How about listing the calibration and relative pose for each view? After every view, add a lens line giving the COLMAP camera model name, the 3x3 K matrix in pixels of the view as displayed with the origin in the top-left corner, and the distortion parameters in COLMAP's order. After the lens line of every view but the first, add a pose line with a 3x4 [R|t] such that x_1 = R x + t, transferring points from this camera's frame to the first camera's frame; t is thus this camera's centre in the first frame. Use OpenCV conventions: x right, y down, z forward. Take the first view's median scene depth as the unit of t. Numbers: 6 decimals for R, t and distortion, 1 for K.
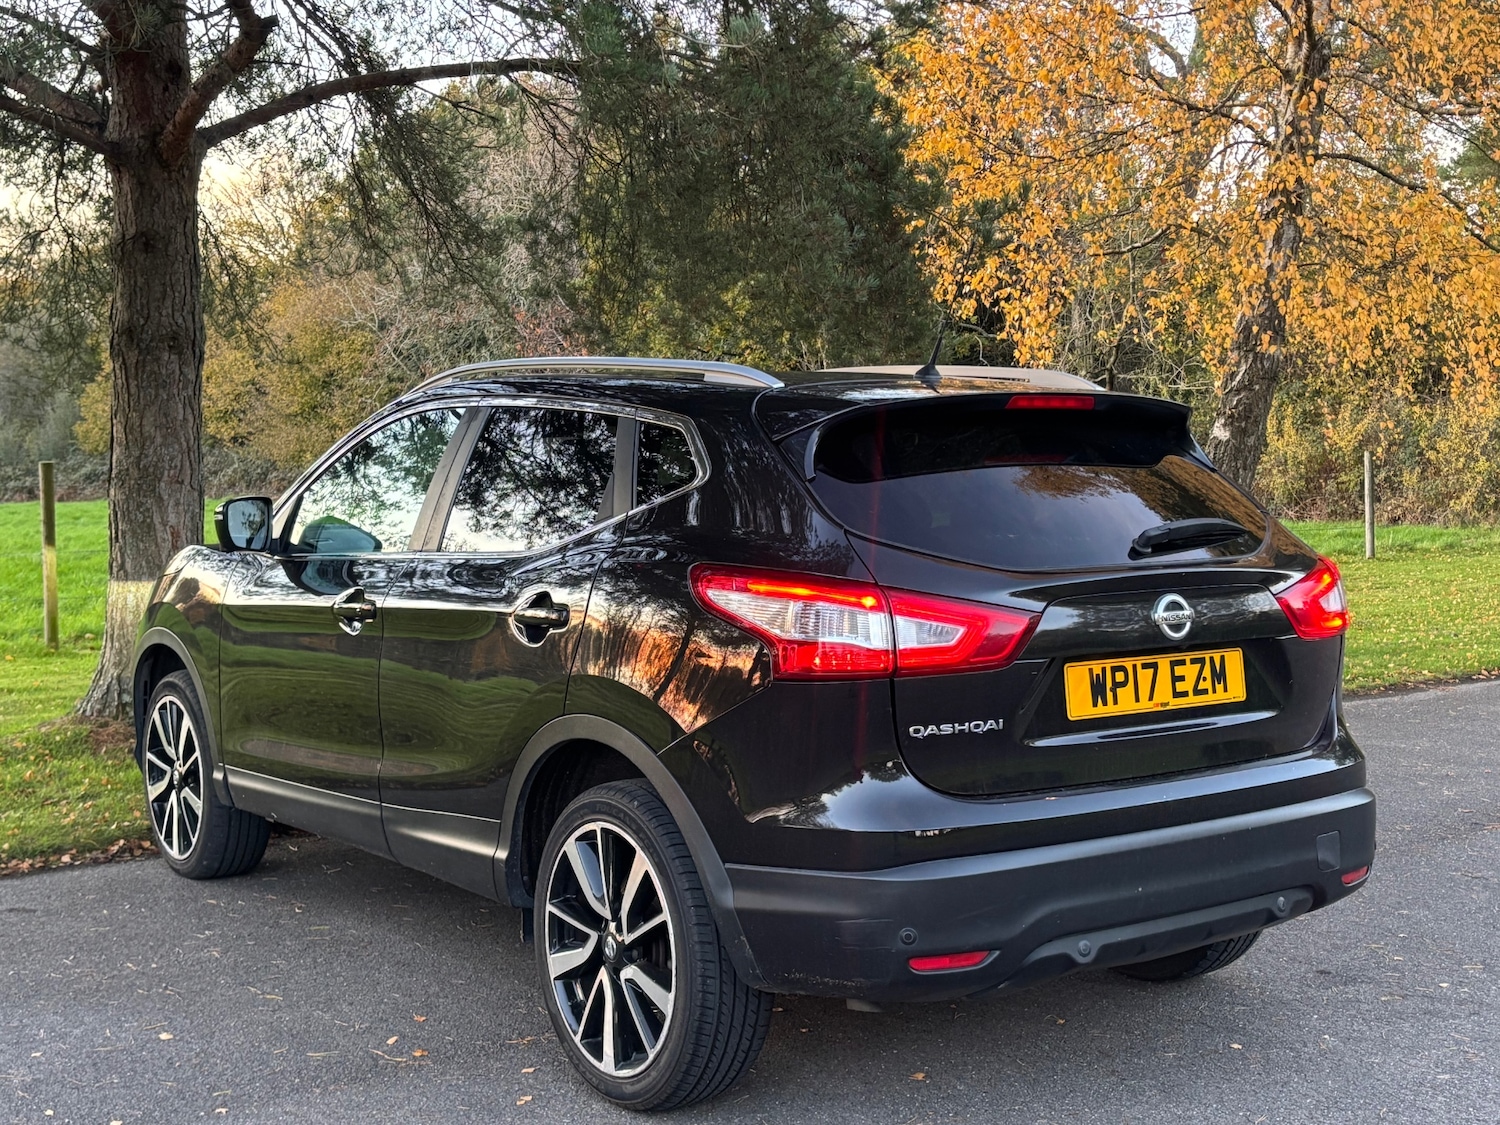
lens RADIAL K [[3324.8, 0, 868.0], [0, 3324.8, 591.5], [0, 0, 1]] dist [0.071621, 0.046740]
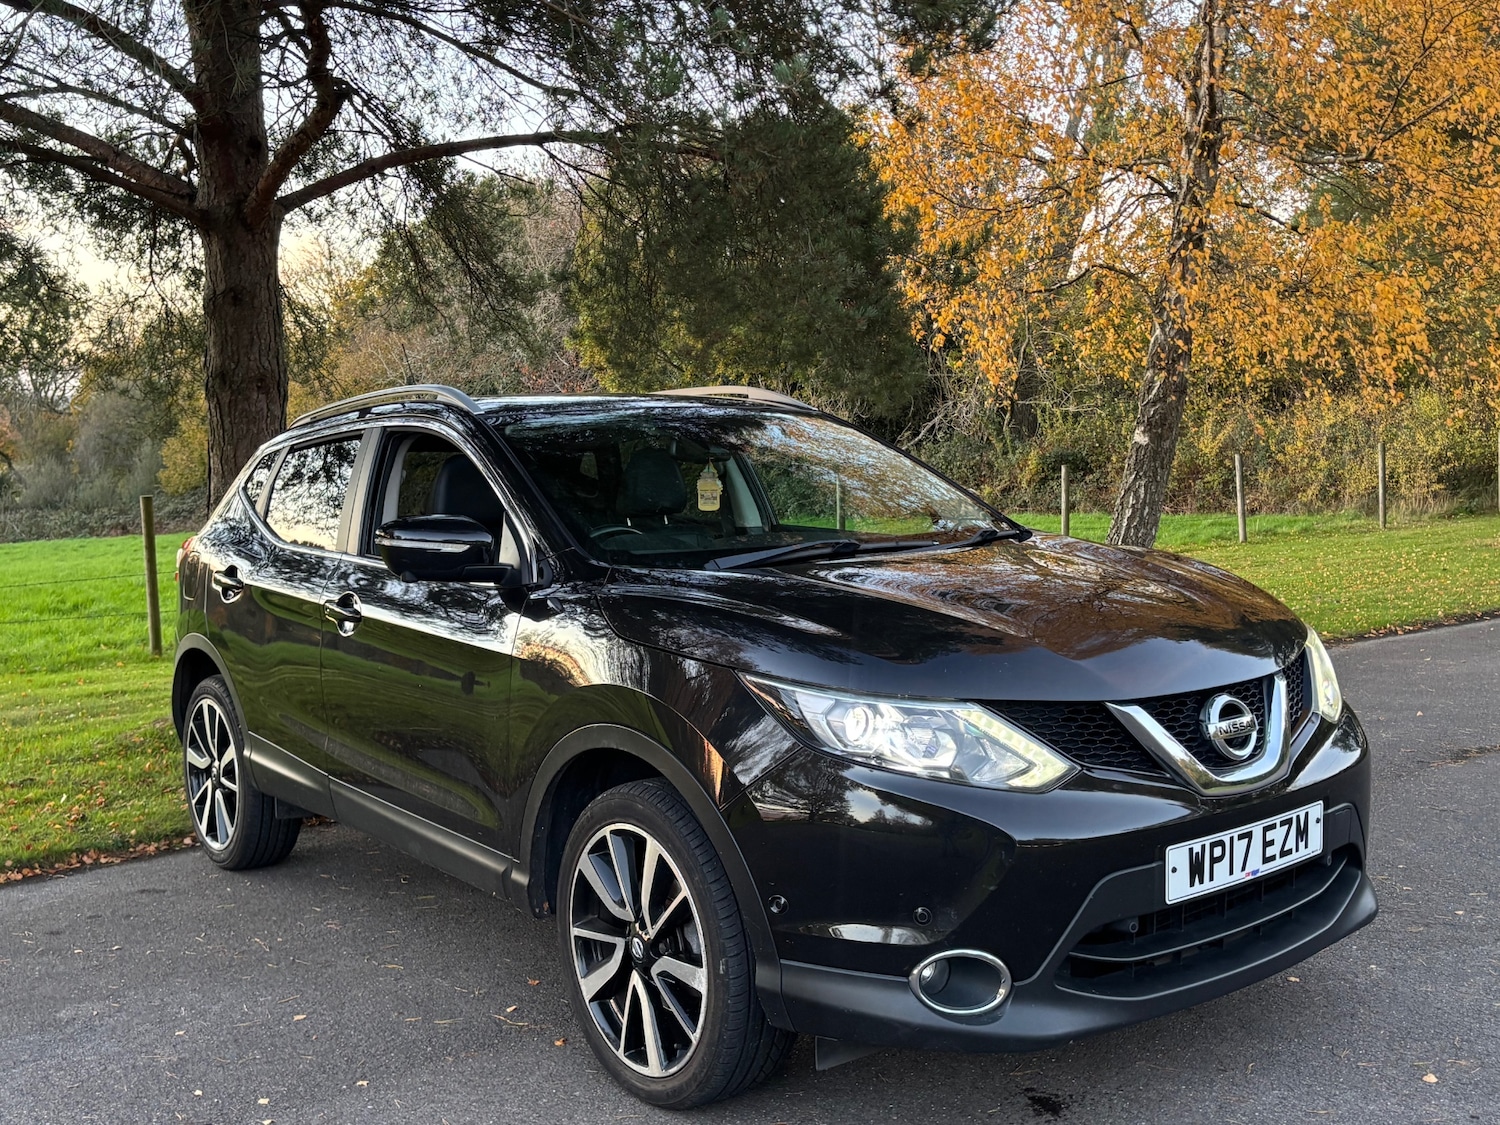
lens RADIAL K [[2534.8, 0, 853.2], [0, 2534.8, 564.3], [0, 0, 1]] dist [0.049388, 0.153270]
pose [[0.998670, -0.034670, 0.038159, -0.037352], [0.035046, 0.999343, -0.009208, 0.002319], [-0.037815, 0.010533, 0.999229, 0.109749]]
